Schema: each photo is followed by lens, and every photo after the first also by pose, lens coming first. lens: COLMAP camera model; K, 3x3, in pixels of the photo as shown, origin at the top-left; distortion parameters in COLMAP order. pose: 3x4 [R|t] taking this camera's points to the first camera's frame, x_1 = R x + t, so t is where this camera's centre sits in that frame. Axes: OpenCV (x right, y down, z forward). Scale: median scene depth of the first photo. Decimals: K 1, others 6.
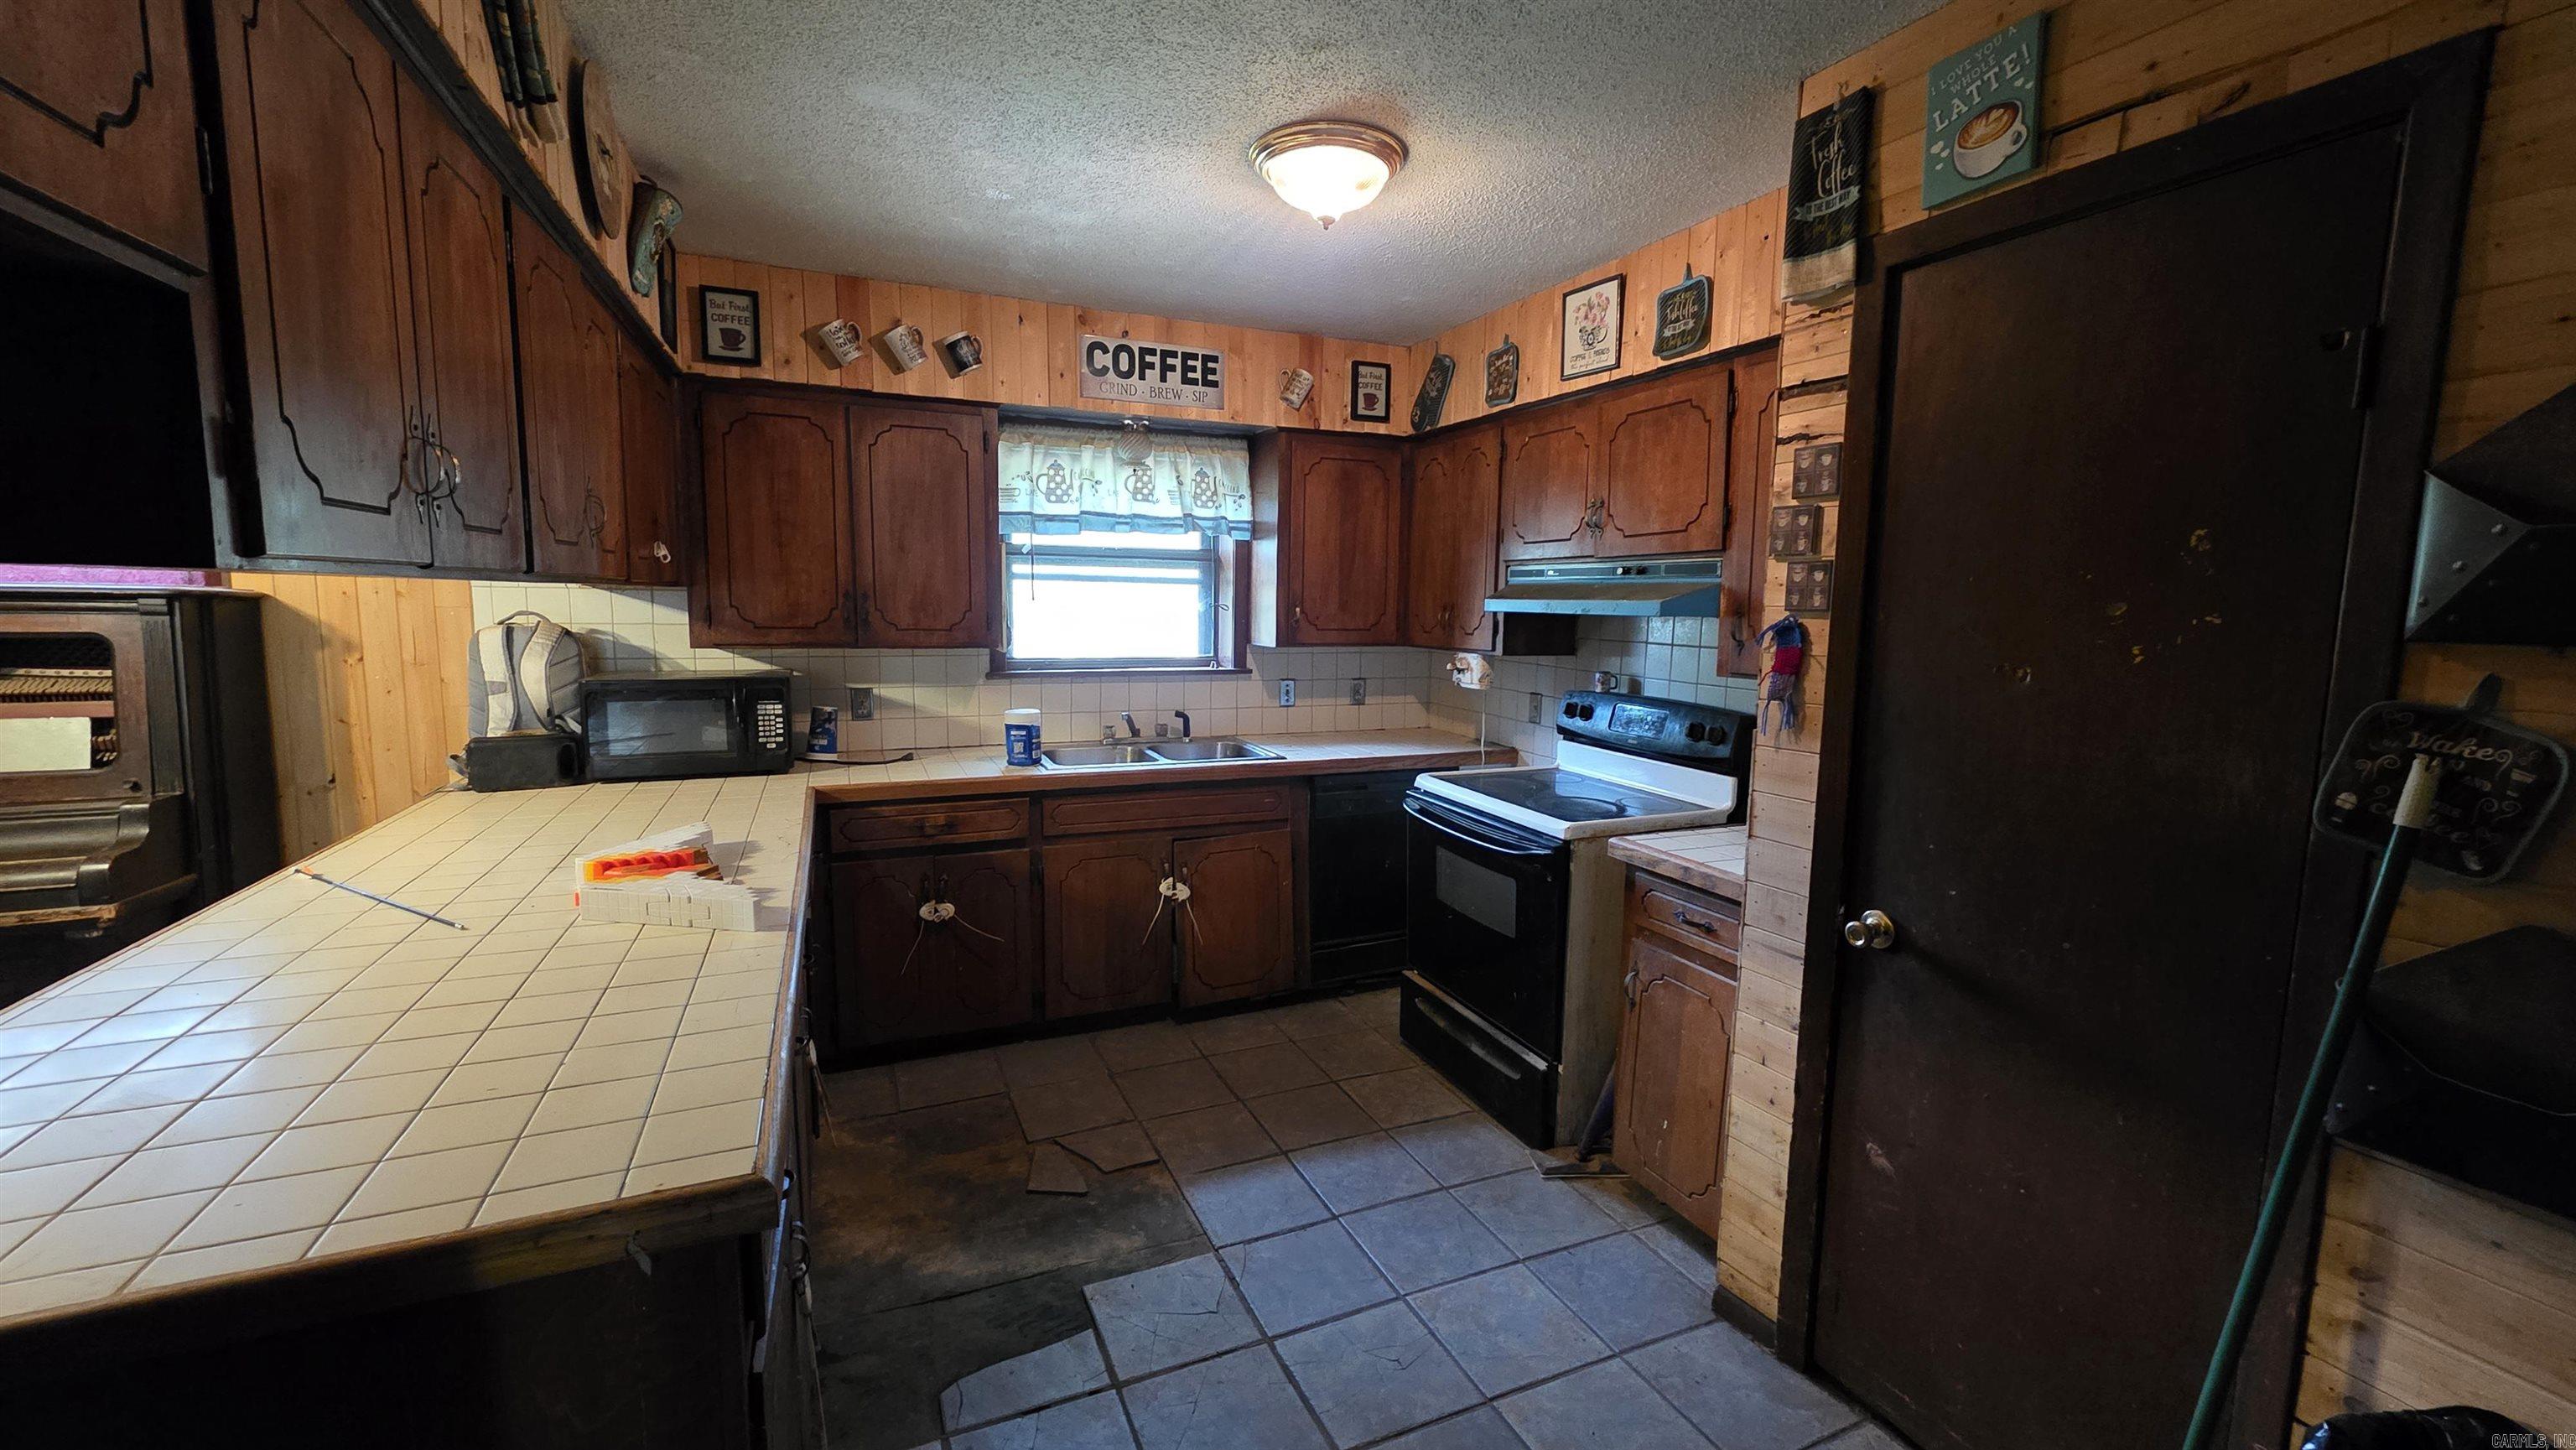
lens RADIAL K [[1027.7, 0, 1295.8], [0, 1027.7, 719.7], [0, 0, 1]] dist [-0.000206, -0.000148]
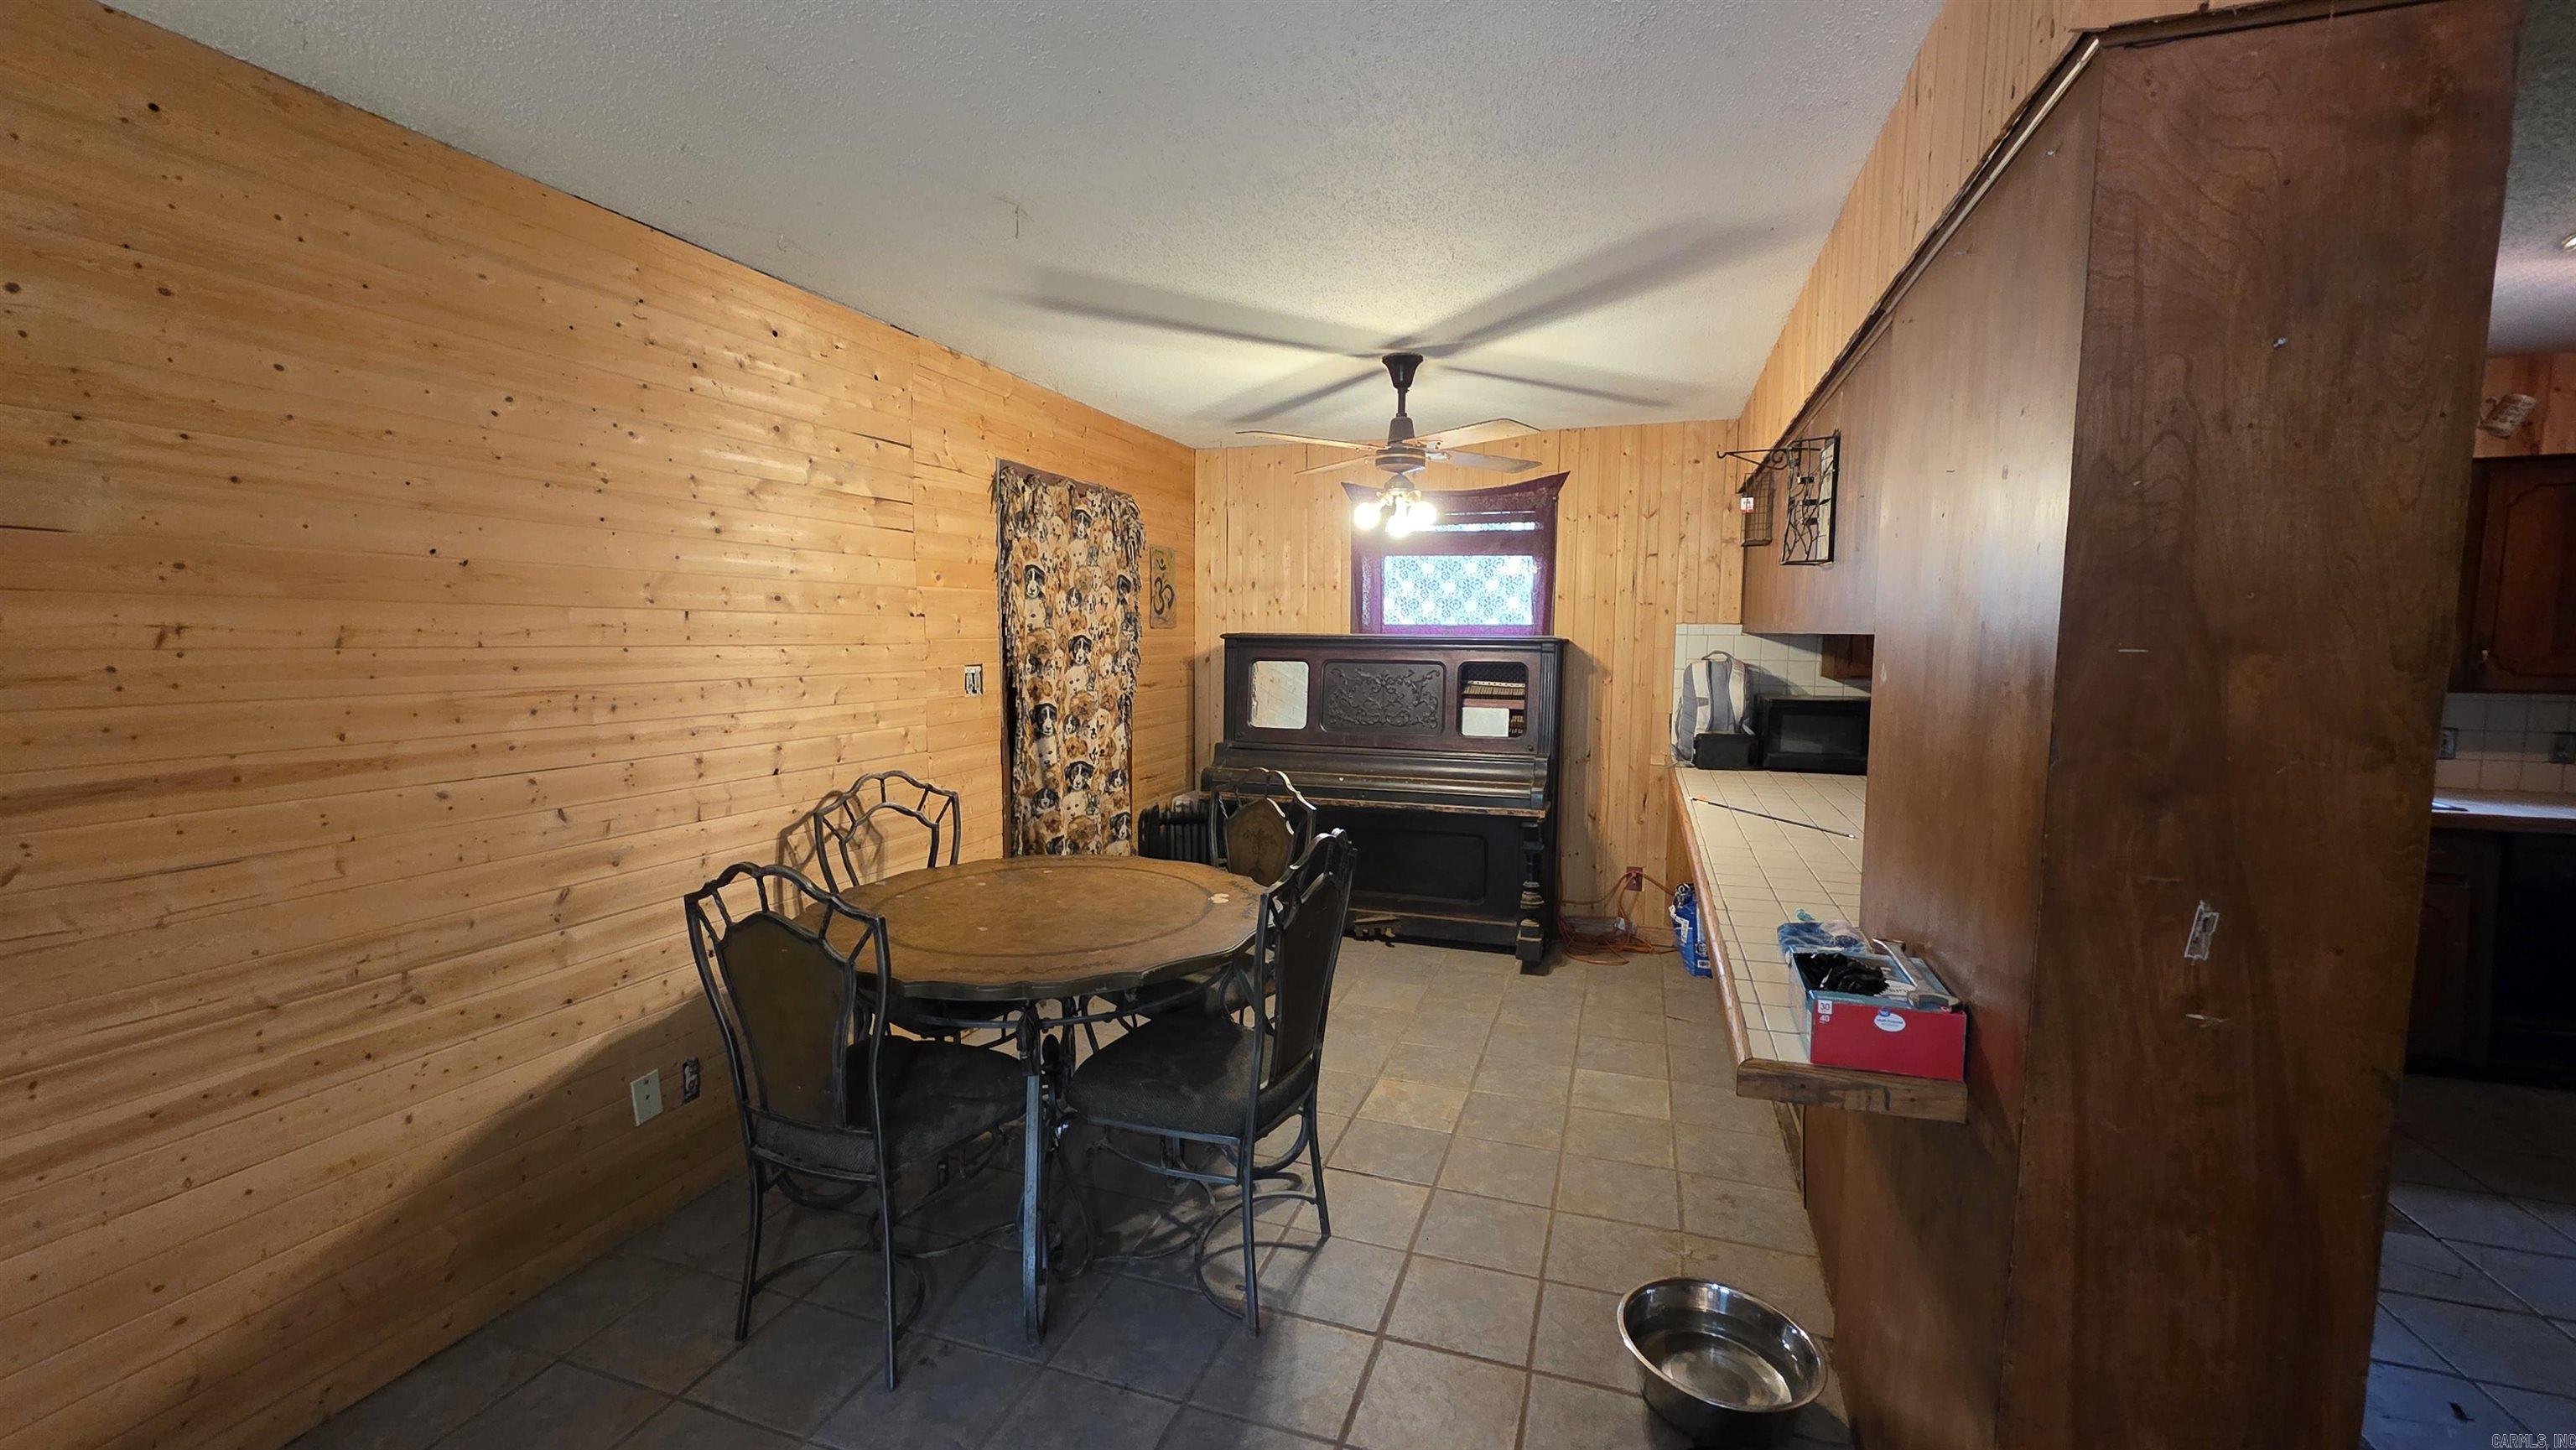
lens RADIAL K [[1027.7, 0, 1286.5], [0, 1027.7, 724.6], [0, 0, 1]] dist [-0.000206, -0.000148]
pose [[0.735564, 0.053634, -0.675328, -0.208224], [-0.075732, 0.997123, -0.003297, 0.052434], [0.673208, 0.053569, 0.737510, -0.508203]]
